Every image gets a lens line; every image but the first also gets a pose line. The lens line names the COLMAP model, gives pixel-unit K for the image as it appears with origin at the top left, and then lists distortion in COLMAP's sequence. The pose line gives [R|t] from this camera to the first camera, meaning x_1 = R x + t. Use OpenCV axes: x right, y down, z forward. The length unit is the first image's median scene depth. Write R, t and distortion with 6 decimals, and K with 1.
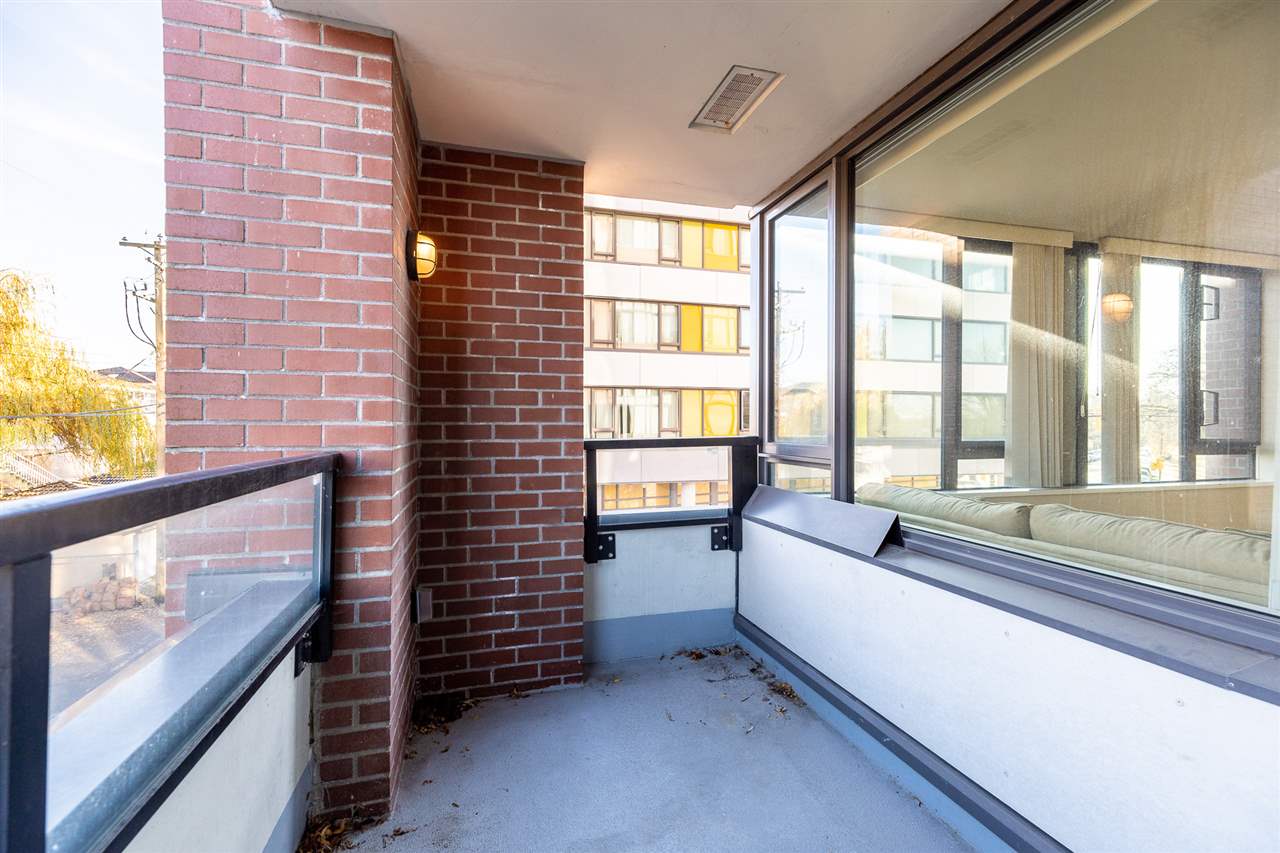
lens RADIAL K [[578.2, 0, 640.0], [0, 578.2, 426.5], [0, 0, 1]] dist [0.008402, 0.000230]
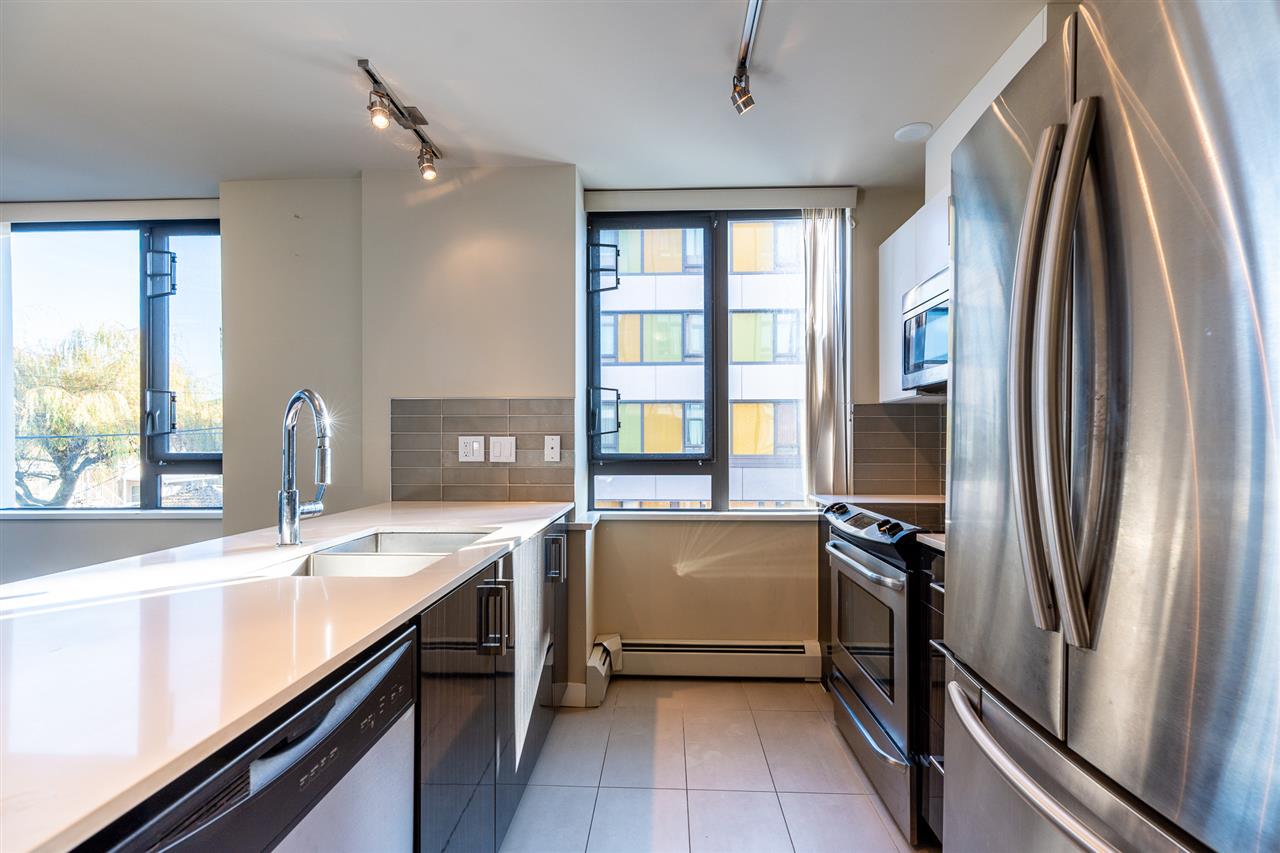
lens RADIAL K [[578.2, 0, 640.0], [0, 578.2, 426.5], [0, 0, 1]] dist [0.008402, 0.000230]
pose [[0.951339, -0.010109, -0.307982, 0.394509], [0.001615, 0.999612, -0.027823, 0.002026], [0.308143, 0.025972, 0.950985, 0.104916]]
